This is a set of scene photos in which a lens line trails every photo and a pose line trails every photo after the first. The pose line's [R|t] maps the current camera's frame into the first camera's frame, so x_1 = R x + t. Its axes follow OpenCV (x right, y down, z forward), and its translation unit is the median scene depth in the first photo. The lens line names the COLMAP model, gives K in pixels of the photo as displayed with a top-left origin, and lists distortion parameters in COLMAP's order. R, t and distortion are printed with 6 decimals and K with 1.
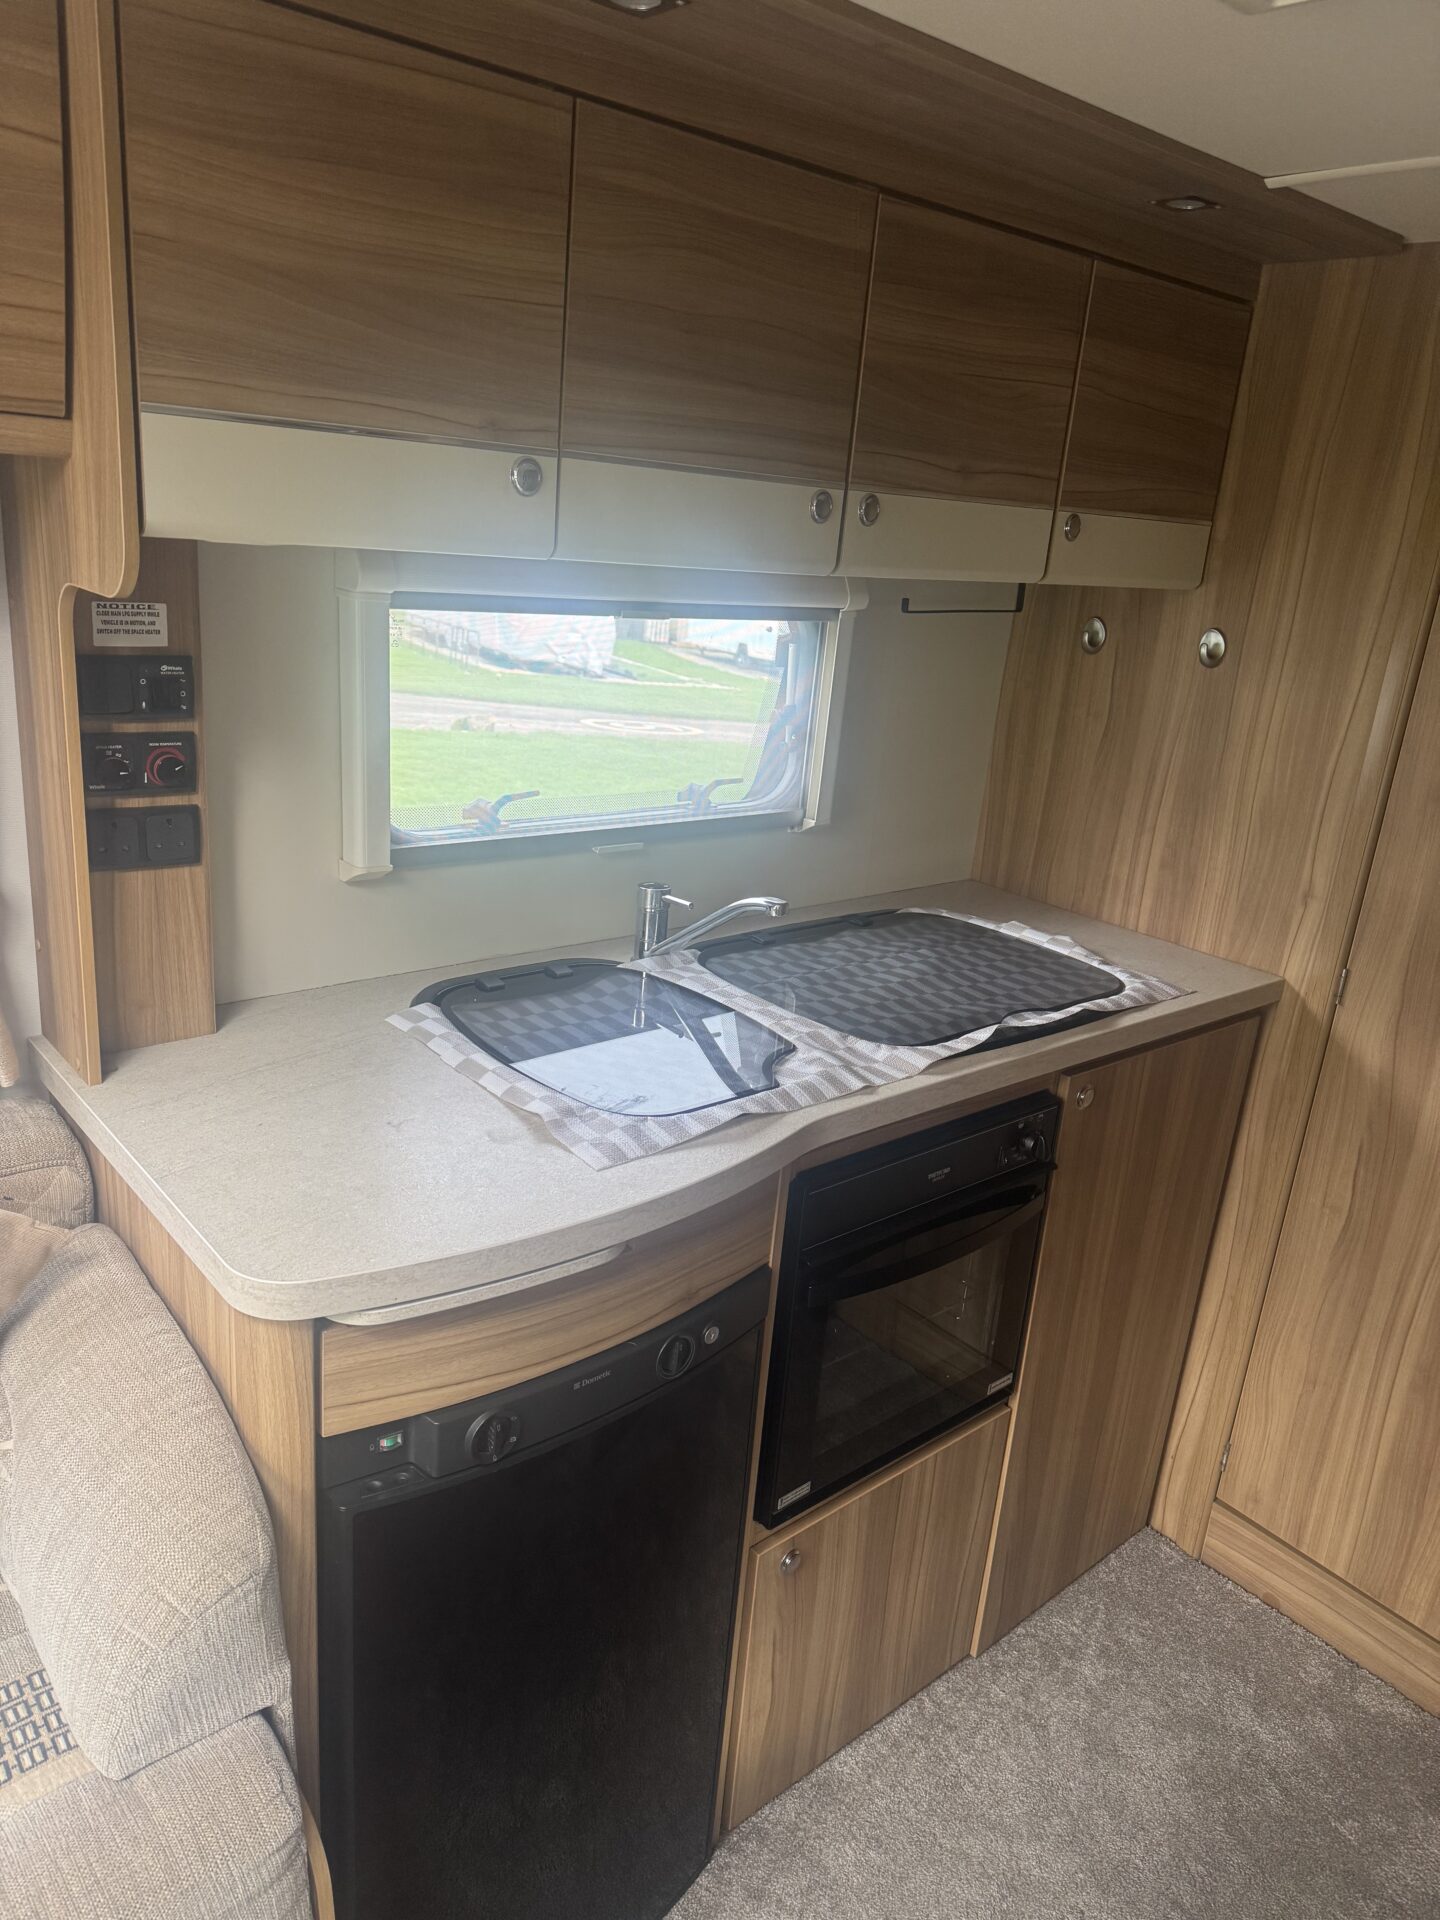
lens RADIAL K [[1364.3, 0, 720.0], [0, 1364.3, 960.0], [0, 0, 1]] dist [-0.001076, -0.003769]
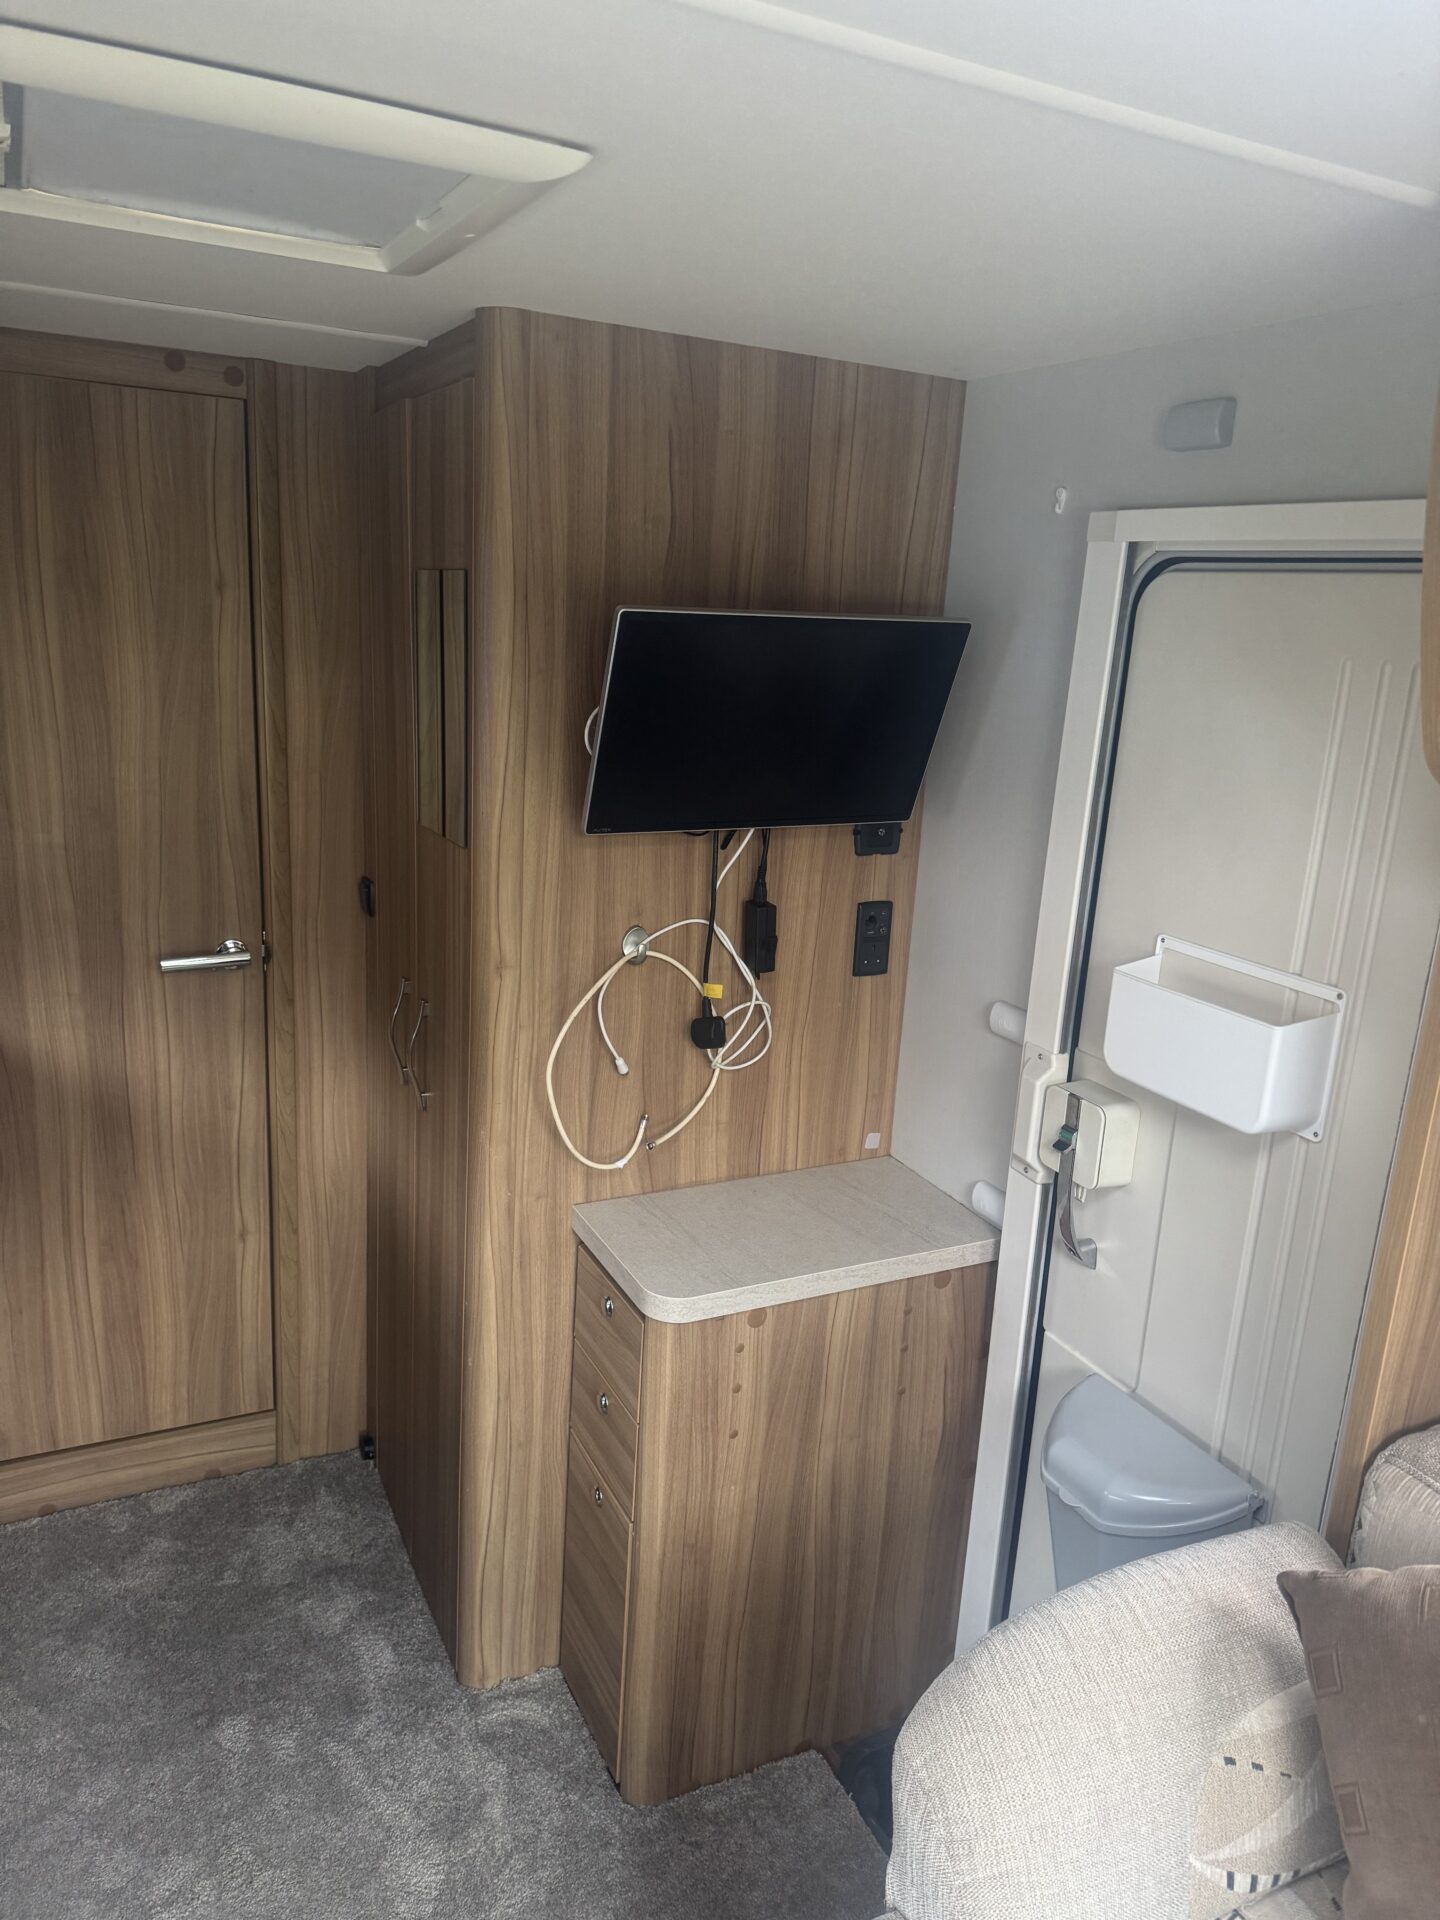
lens RADIAL K [[1364.3, 0, 720.0], [0, 1364.3, 960.0], [0, 0, 1]] dist [-0.001076, -0.003769]
pose [[0.245947, -0.313788, 0.917086, -0.381836], [0.270880, 0.930702, 0.245801, -0.082883], [-0.930663, 0.187966, 0.313902, 0.057088]]
